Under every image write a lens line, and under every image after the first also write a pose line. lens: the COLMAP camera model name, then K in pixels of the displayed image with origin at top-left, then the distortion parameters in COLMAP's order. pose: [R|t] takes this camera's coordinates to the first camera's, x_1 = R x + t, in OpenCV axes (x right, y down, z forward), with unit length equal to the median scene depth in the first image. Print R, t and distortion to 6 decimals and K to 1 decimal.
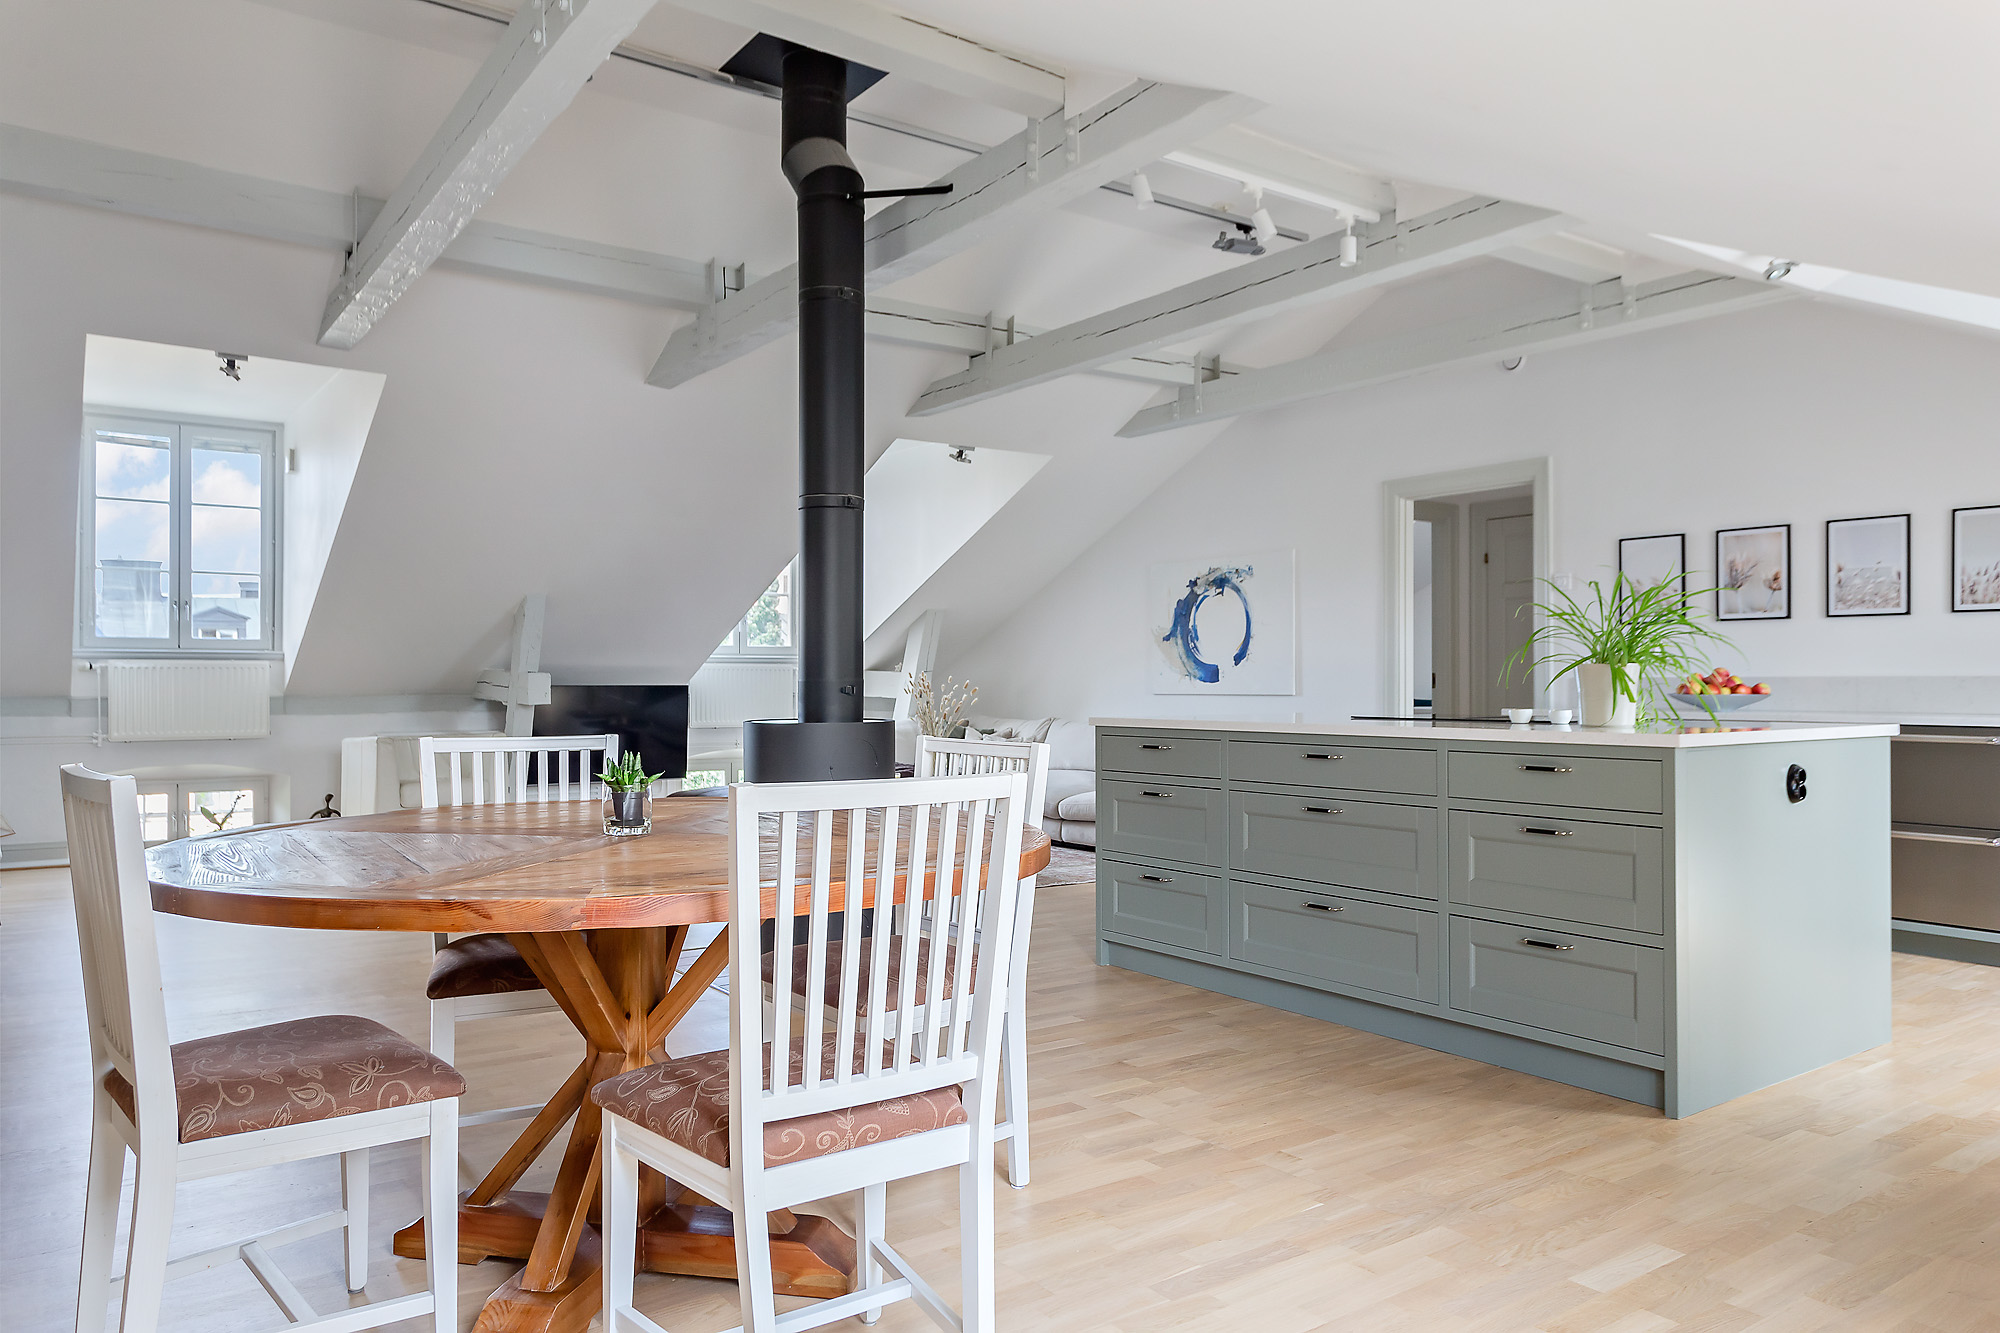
lens RADIAL K [[1356.9, 0, 993.4], [0, 1356.9, 667.8], [0, 0, 1]] dist [-0.004626, -0.003387]
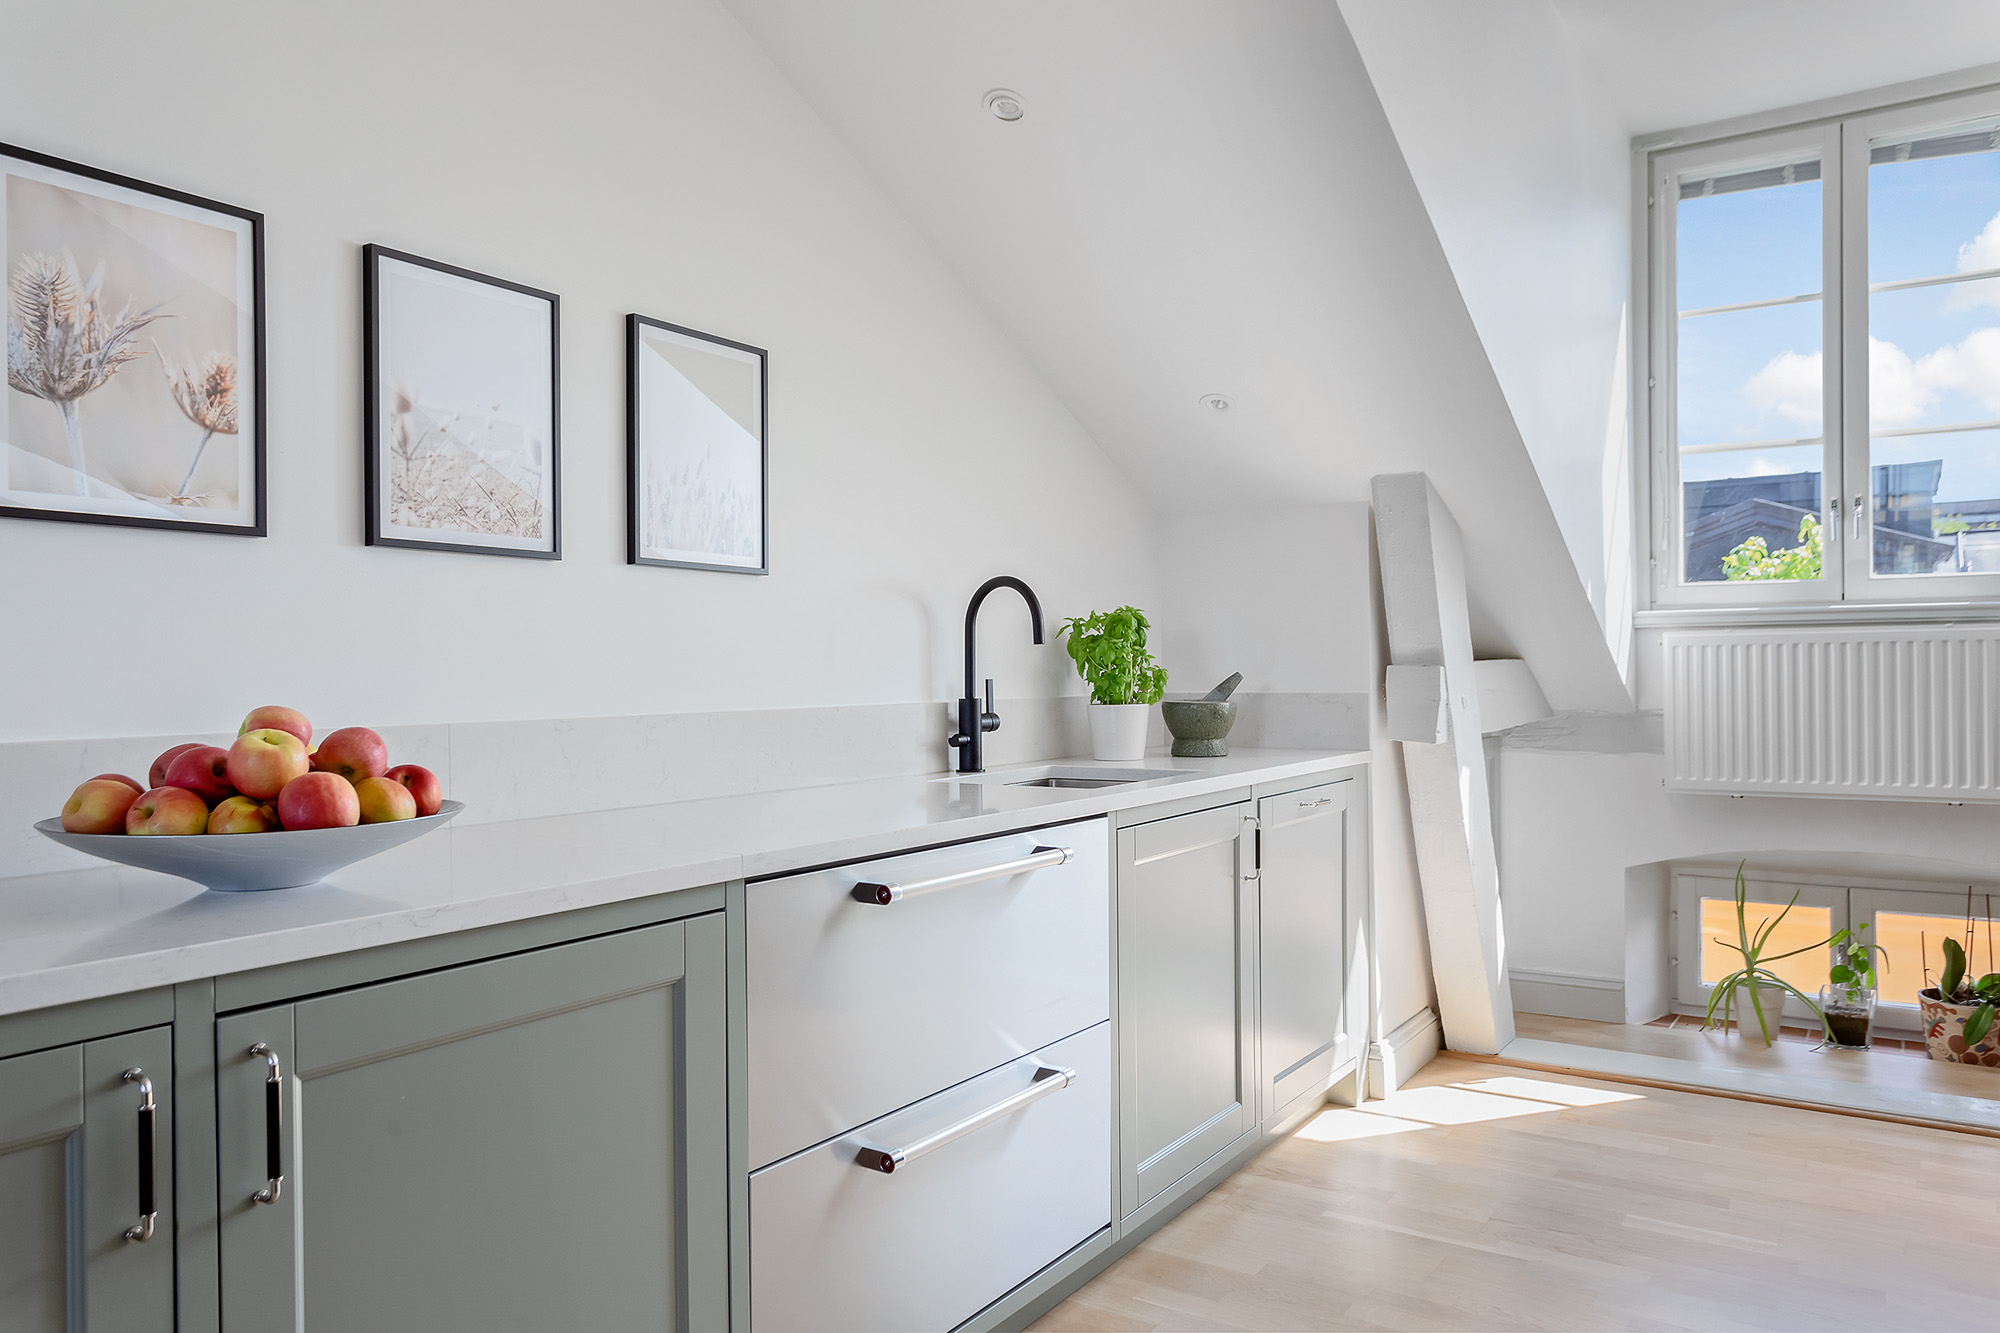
lens RADIAL K [[1356.9, 0, 982.1], [0, 1356.9, 678.9], [0, 0, 1]] dist [-0.004626, -0.003387]
pose [[-0.354087, 0.001969, 0.935210, 0.219396], [0.002404, 0.999996, -0.001196, -0.003535], [-0.935209, 0.001825, -0.354091, 0.819955]]
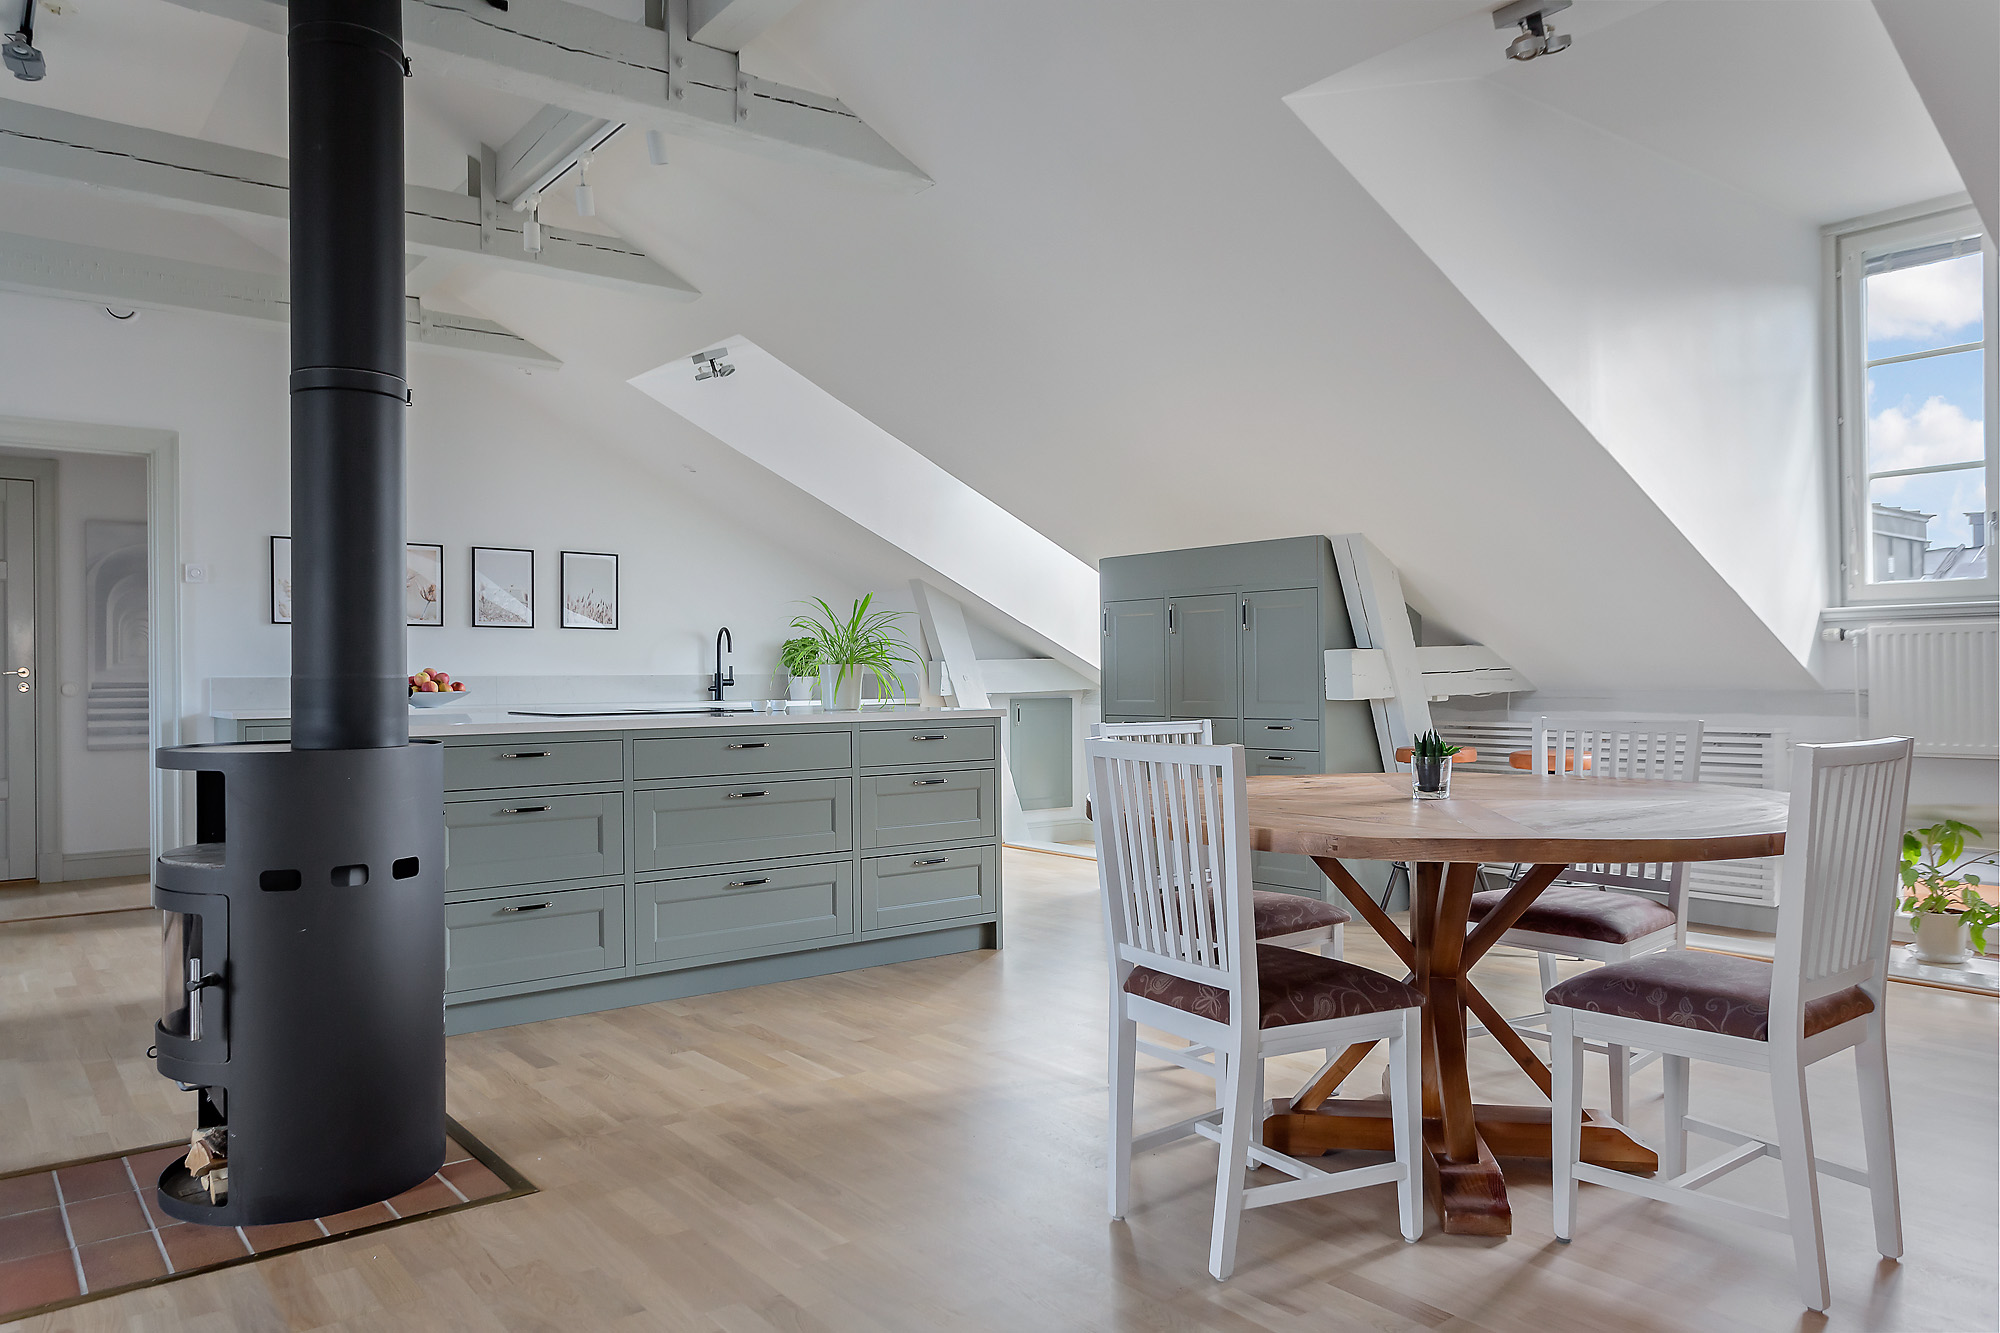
lens RADIAL K [[1356.9, 0, 979.4], [0, 1356.9, 661.4], [0, 0, 1]] dist [-0.004626, -0.003387]
pose [[-0.052026, 0.010623, 0.998589, -0.511695], [-0.001712, 0.999941, -0.010727, 0.004525], [-0.998644, -0.002268, -0.052005, 0.514248]]
